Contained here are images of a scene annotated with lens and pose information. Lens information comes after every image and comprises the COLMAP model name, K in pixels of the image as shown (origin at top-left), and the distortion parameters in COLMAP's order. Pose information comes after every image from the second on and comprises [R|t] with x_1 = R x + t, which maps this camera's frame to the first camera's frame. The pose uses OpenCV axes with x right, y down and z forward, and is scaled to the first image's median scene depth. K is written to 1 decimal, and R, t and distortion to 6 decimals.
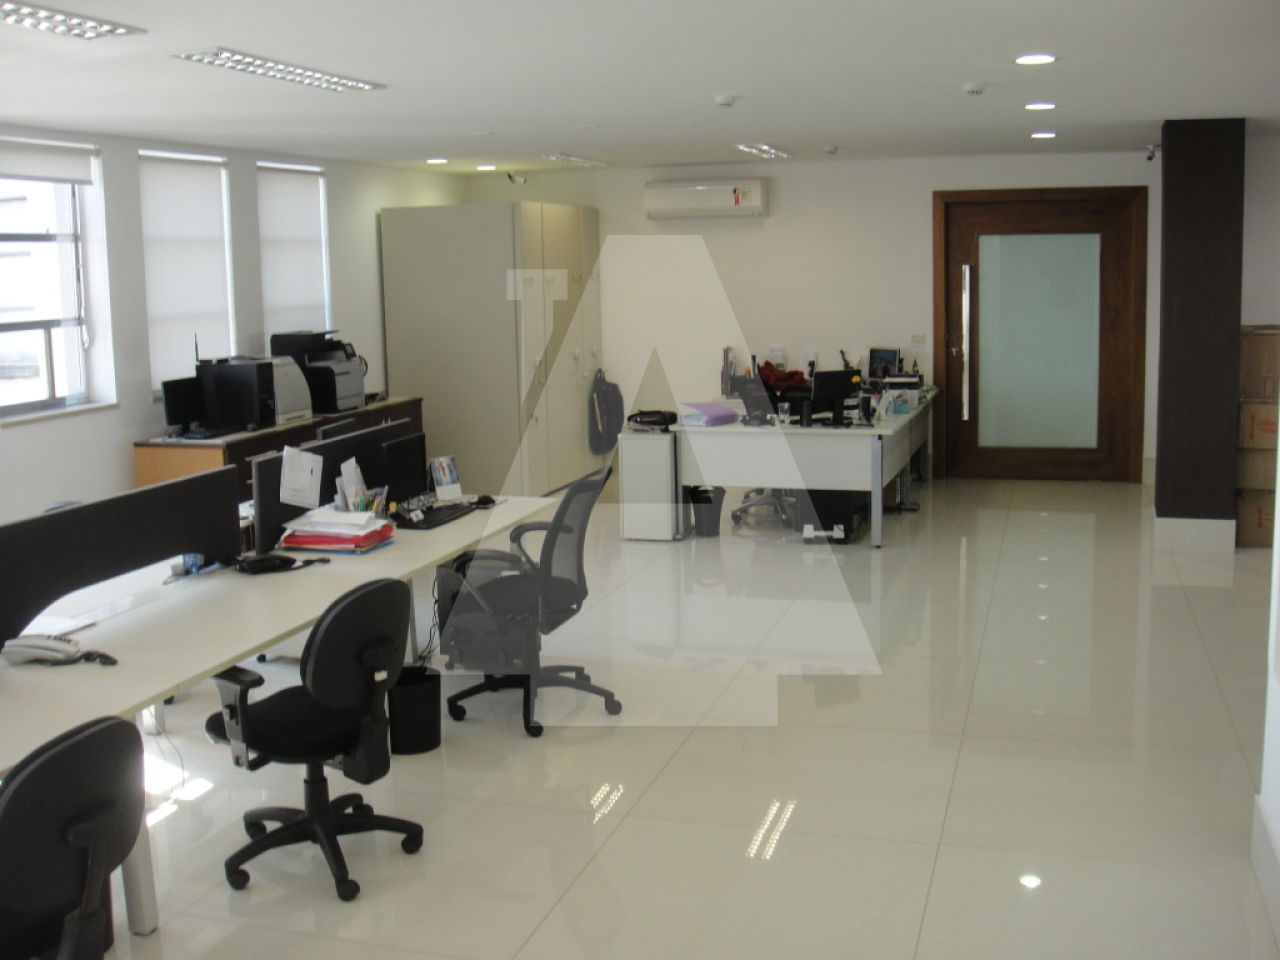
lens RADIAL K [[1392.6, 0, 643.1], [0, 1392.6, 450.9], [0, 0, 1]] dist [-0.166951, 0.147297]
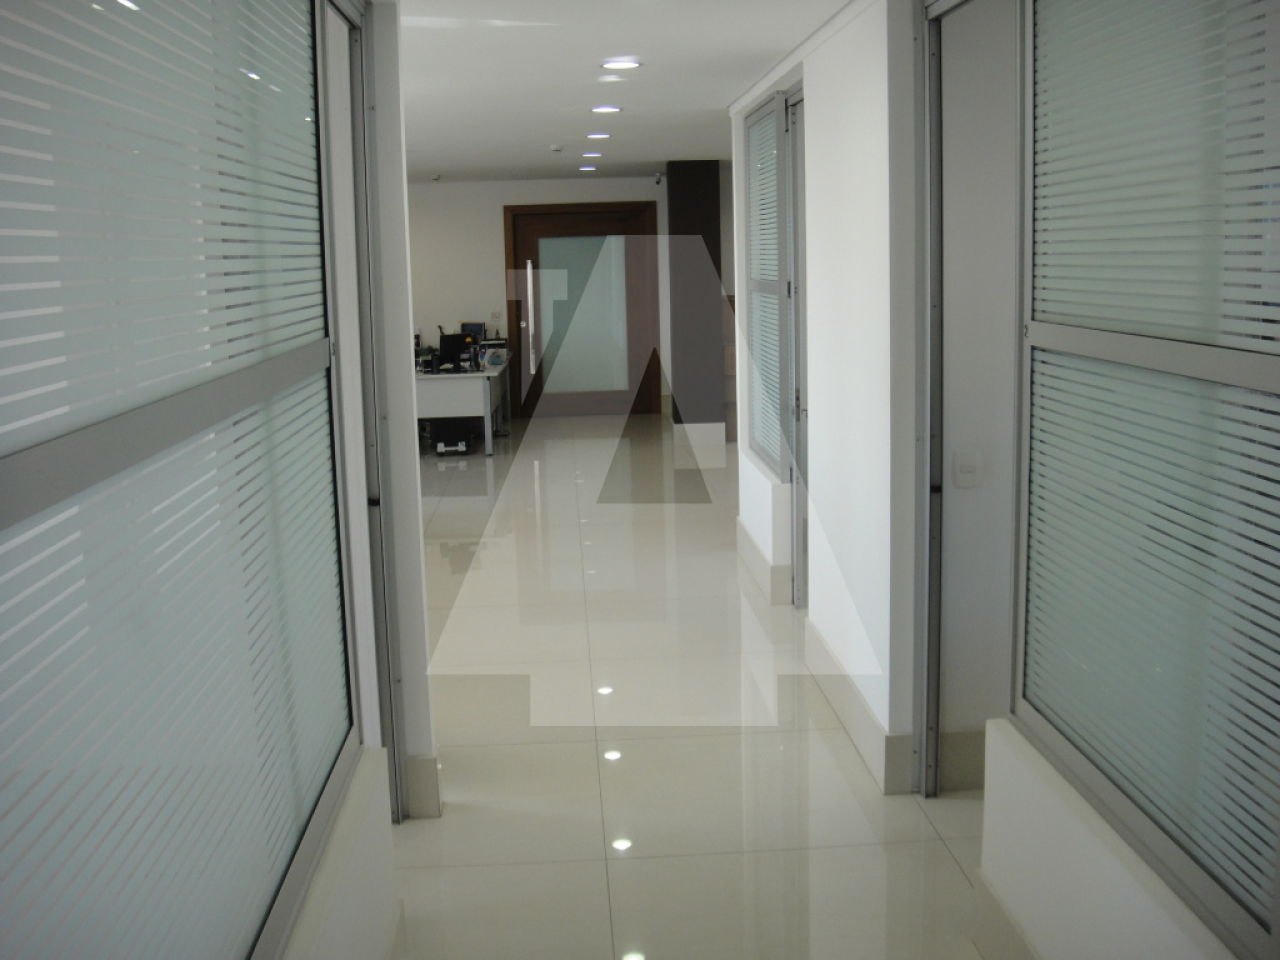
lens RADIAL K [[1392.6, 0, 643.1], [0, 1392.6, 450.9], [0, 0, 1]] dist [-0.166951, 0.147297]
pose [[0.939051, -0.052205, 0.339791, -0.167243], [0.052538, 0.998585, 0.008226, 0.059628], [-0.339740, 0.010127, 0.940465, -0.402422]]
